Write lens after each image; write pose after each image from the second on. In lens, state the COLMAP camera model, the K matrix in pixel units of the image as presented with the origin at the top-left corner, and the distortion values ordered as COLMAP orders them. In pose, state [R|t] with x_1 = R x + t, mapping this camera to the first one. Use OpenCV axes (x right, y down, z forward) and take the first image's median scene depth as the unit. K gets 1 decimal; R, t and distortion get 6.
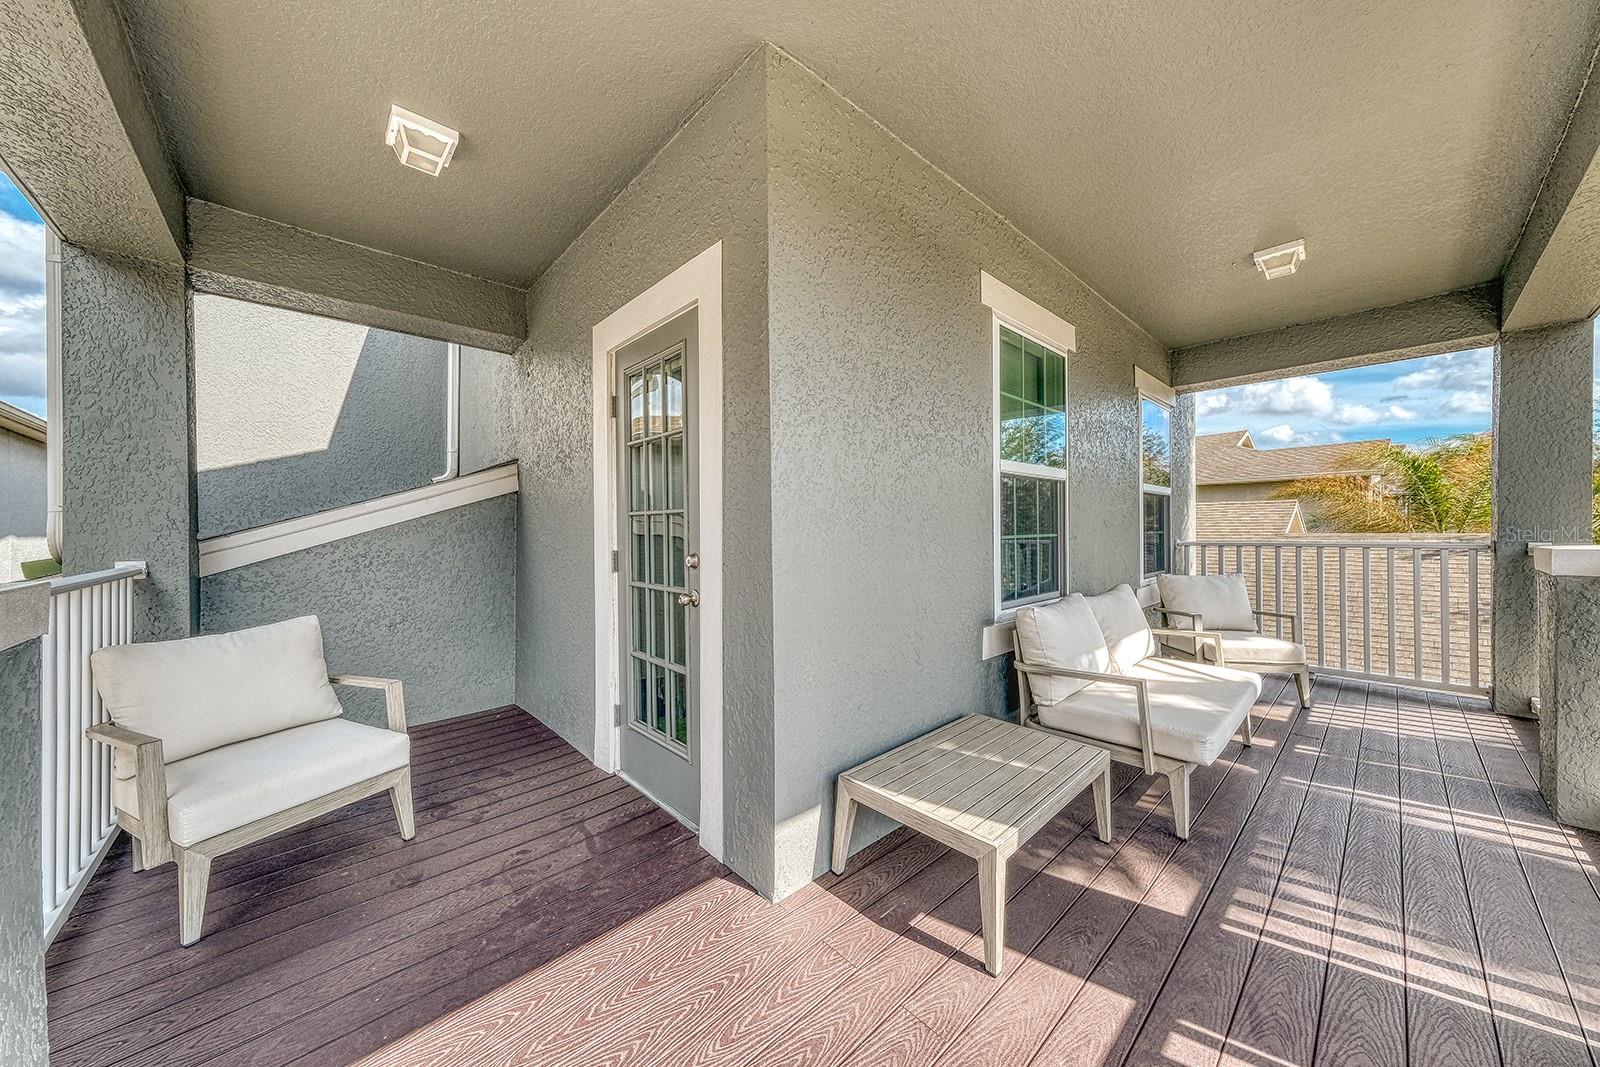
lens RADIAL K [[544.3, 0, 800.0], [0, 544.3, 533.5], [0, 0, 1]] dist [-0.000117, -0.000117]
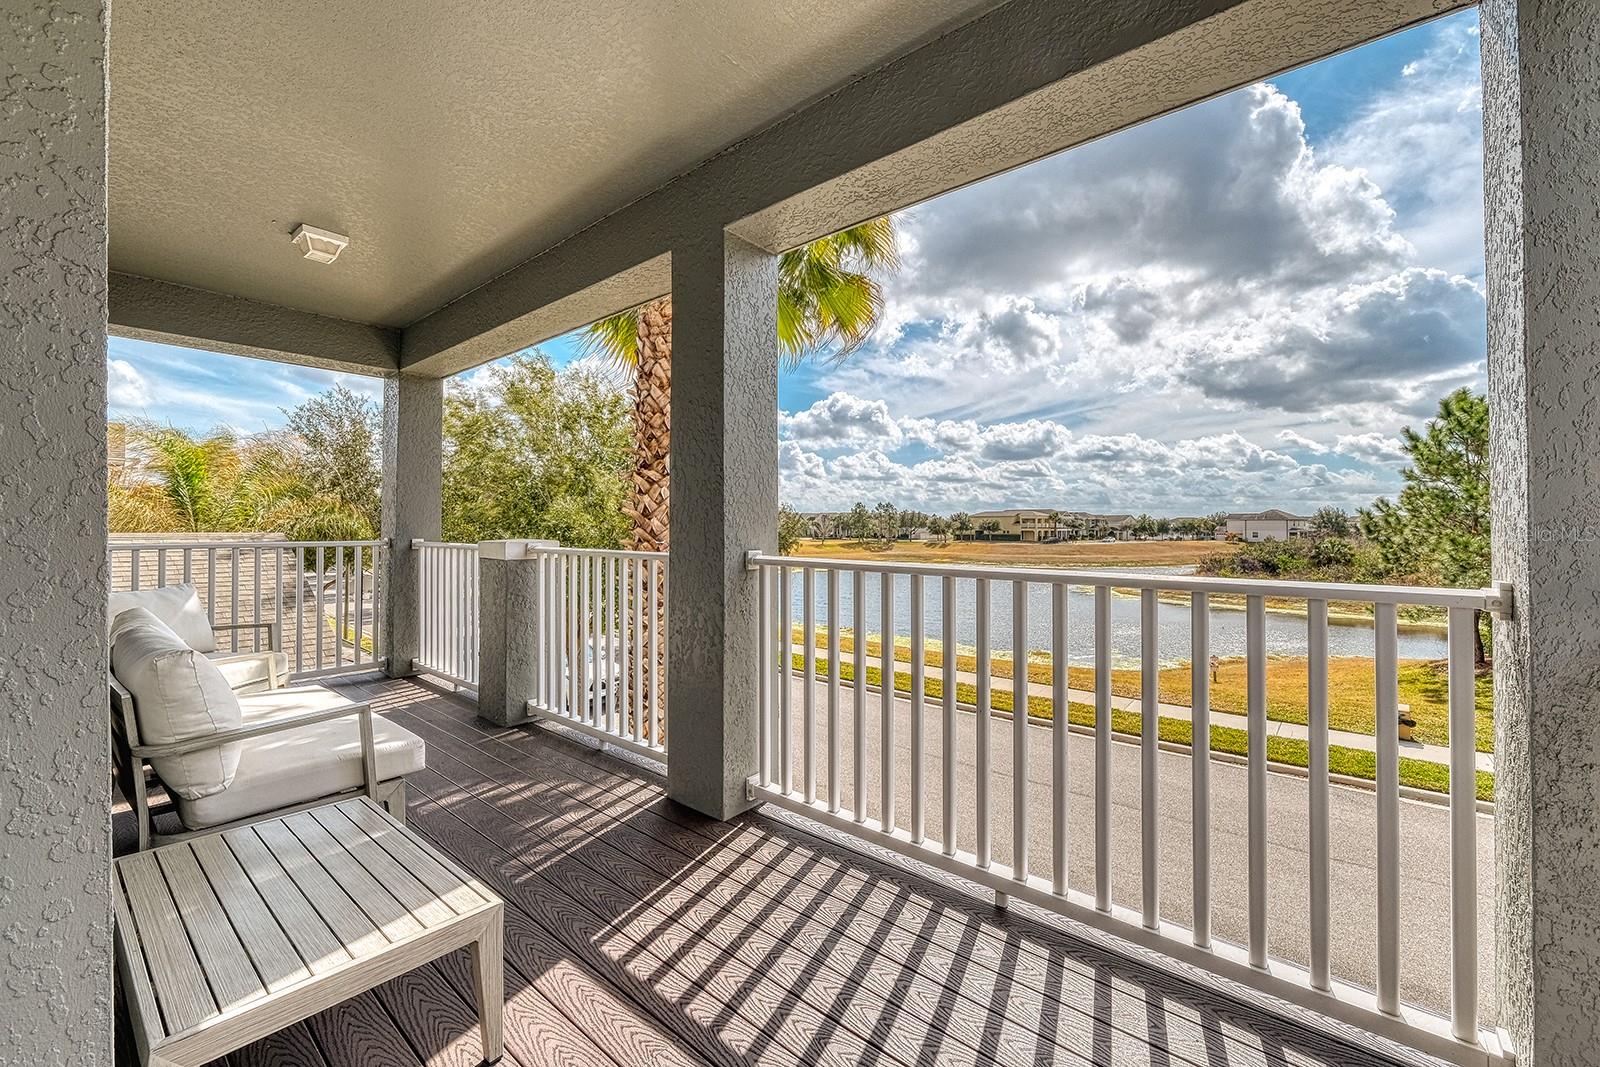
lens RADIAL K [[644.8, 0, 800.0], [0, 644.8, 533.5], [0, 0, 1]] dist [-0.000143, 0.000019]
pose [[-0.136717, 0.001838, 0.990608, -0.339499], [-0.003151, 0.999992, -0.002291, -0.000261], [-0.990605, -0.003435, -0.136711, 0.325186]]
